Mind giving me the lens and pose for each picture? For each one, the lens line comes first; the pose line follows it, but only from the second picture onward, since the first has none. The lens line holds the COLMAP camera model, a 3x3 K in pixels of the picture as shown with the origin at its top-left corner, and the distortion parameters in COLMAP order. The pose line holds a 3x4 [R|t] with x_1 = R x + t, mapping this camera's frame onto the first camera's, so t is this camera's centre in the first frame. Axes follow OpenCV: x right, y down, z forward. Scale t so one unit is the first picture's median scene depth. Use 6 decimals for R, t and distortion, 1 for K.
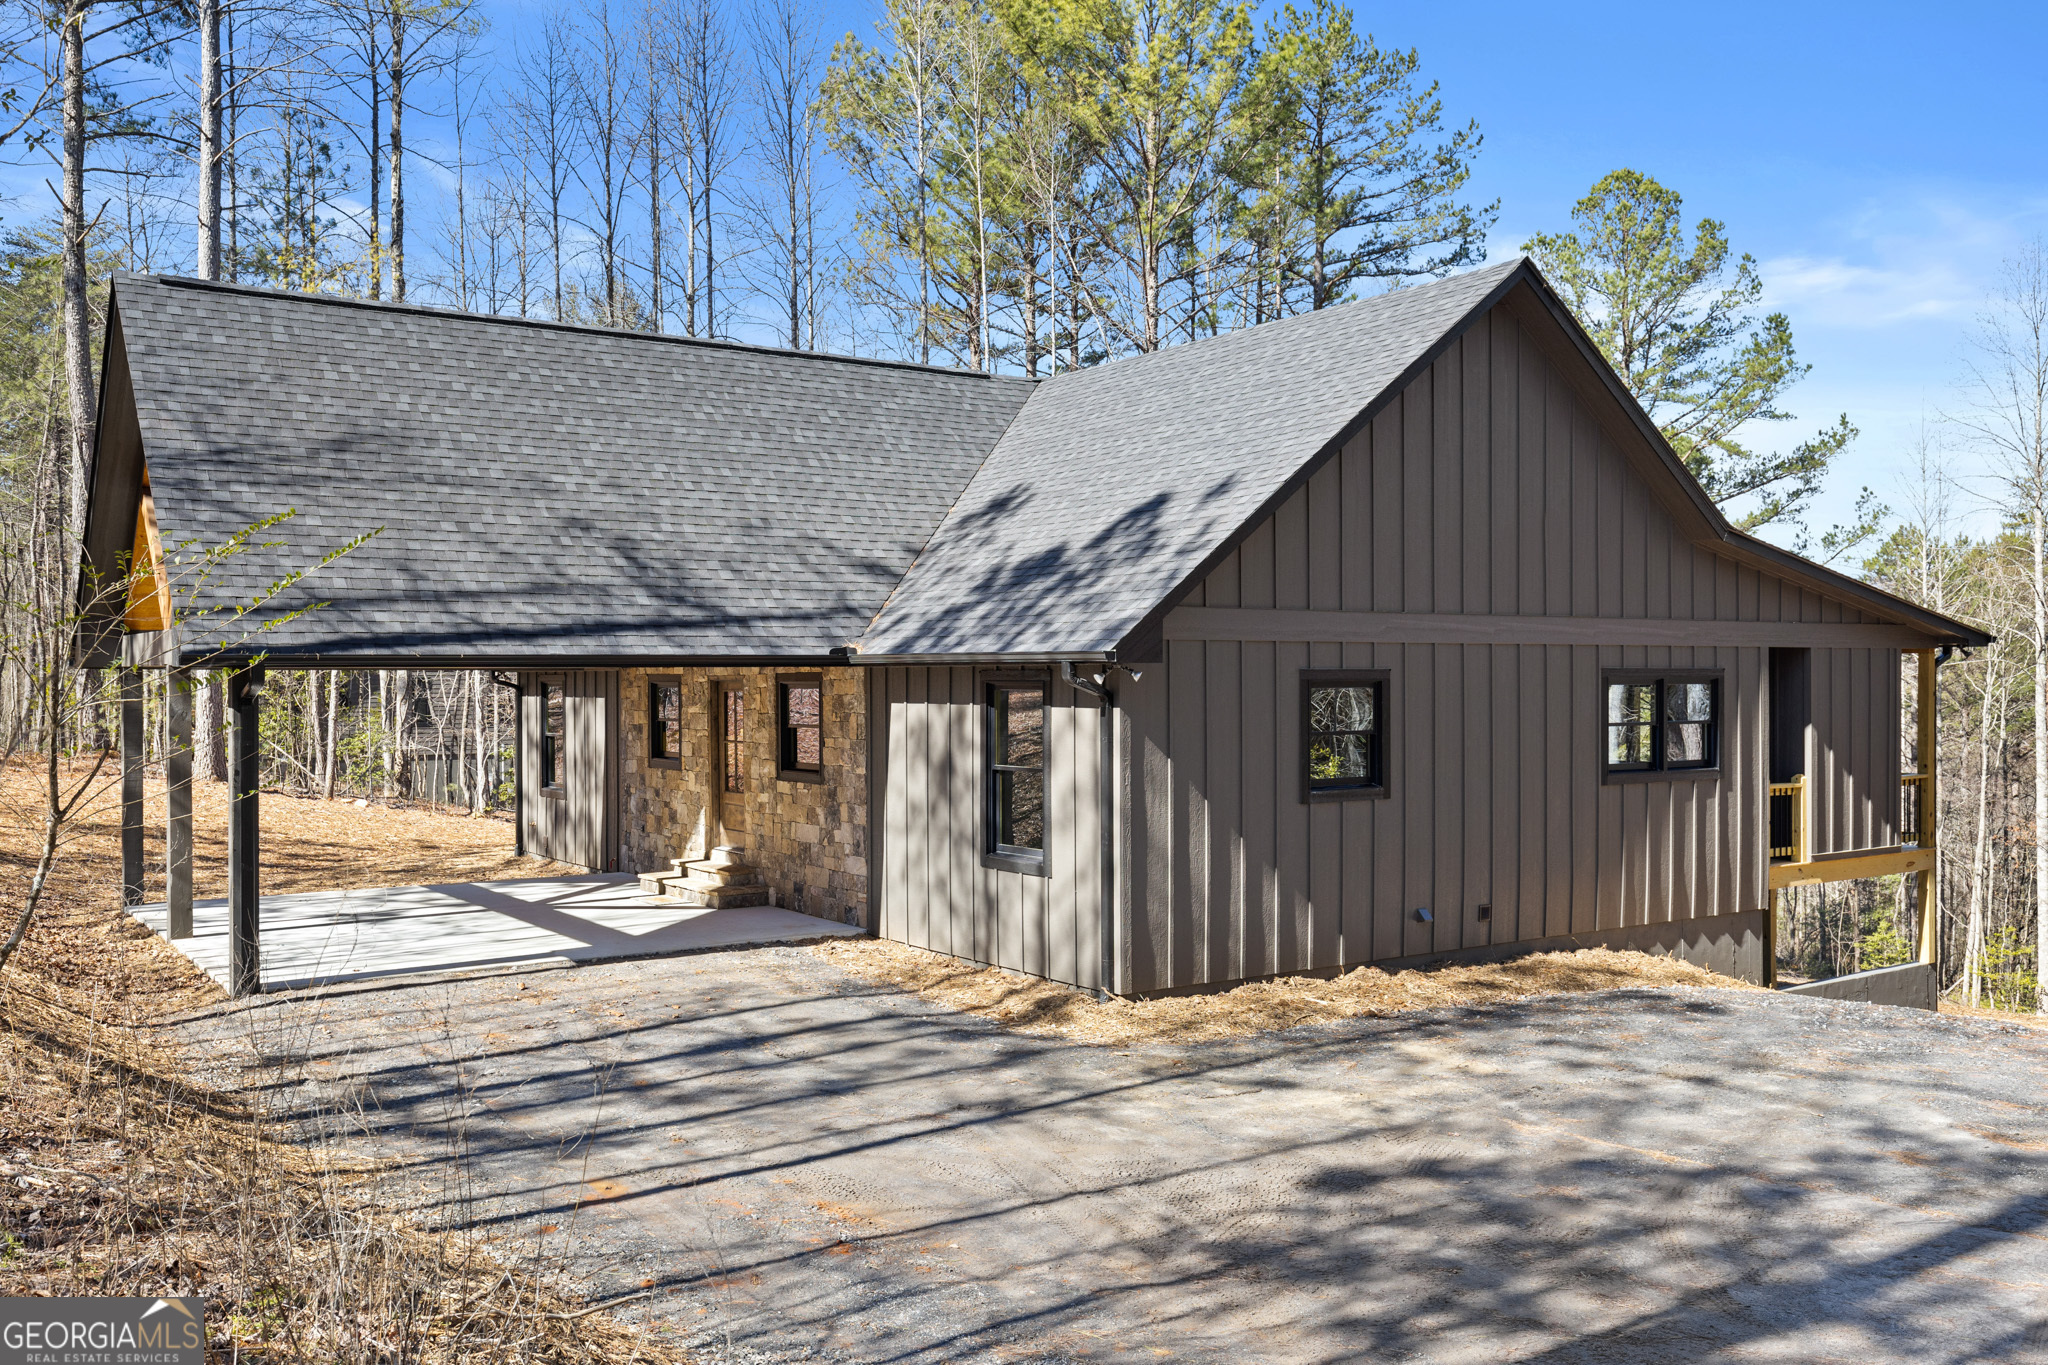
lens RADIAL K [[1728.9, 0, 1024.0], [0, 1728.9, 682.5], [0, 0, 1]] dist [0.003773, -0.006335]
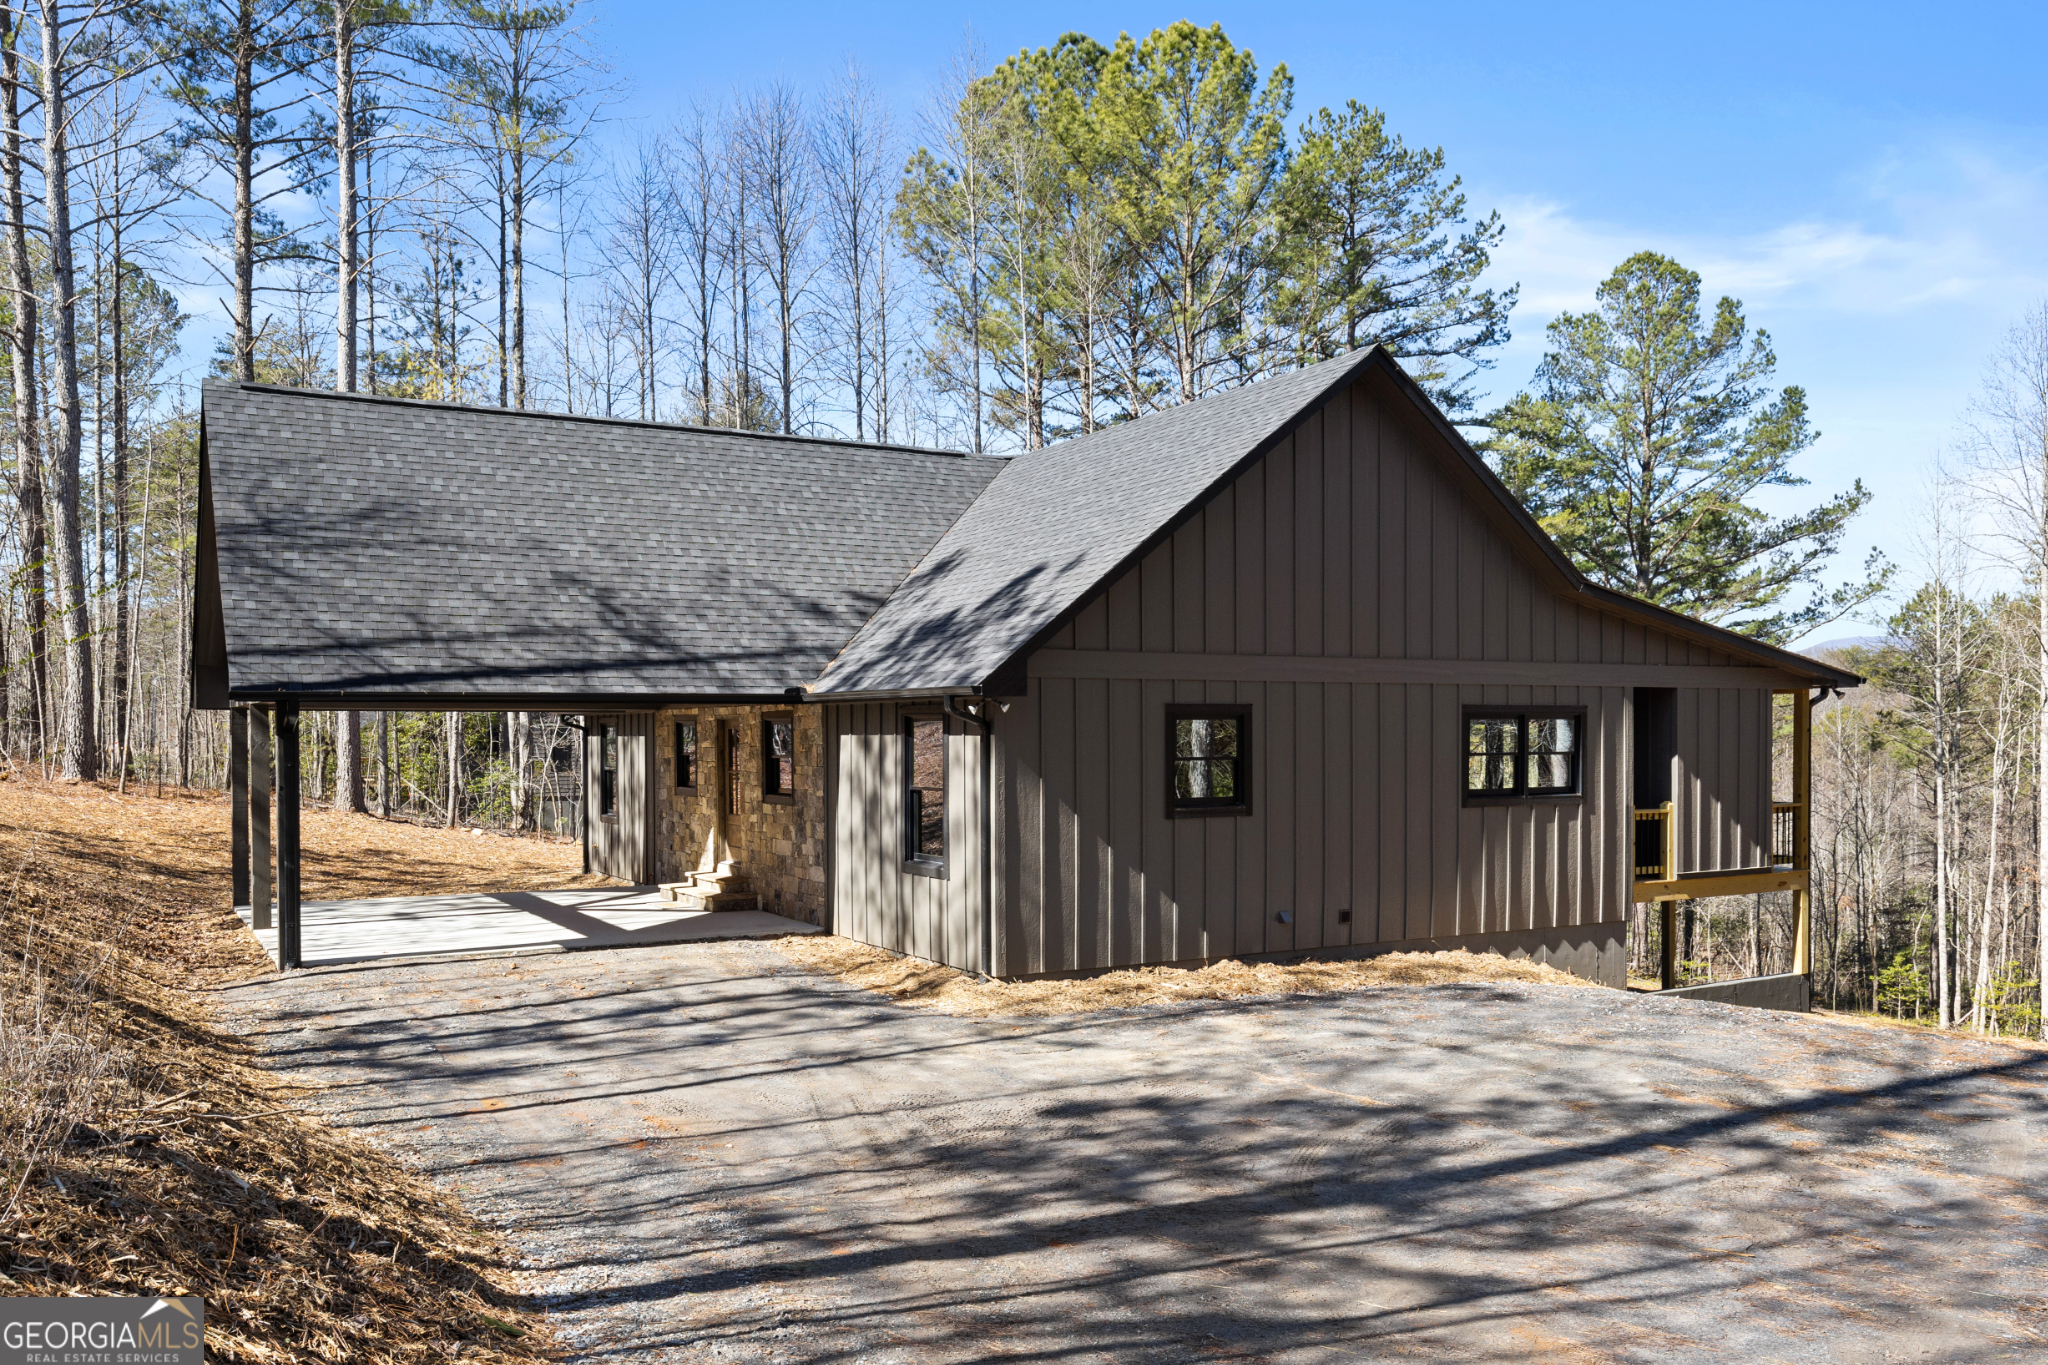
lens RADIAL K [[1594.1, 0, 1018.3], [0, 1594.1, 760.5], [0, 0, 1]] dist [-0.002011, -0.000664]
pose [[0.996687, 0.000672, -0.081326, 0.119755], [0.000486, 0.999899, 0.014209, 0.012532], [0.081328, -0.014201, 0.996586, -0.064230]]
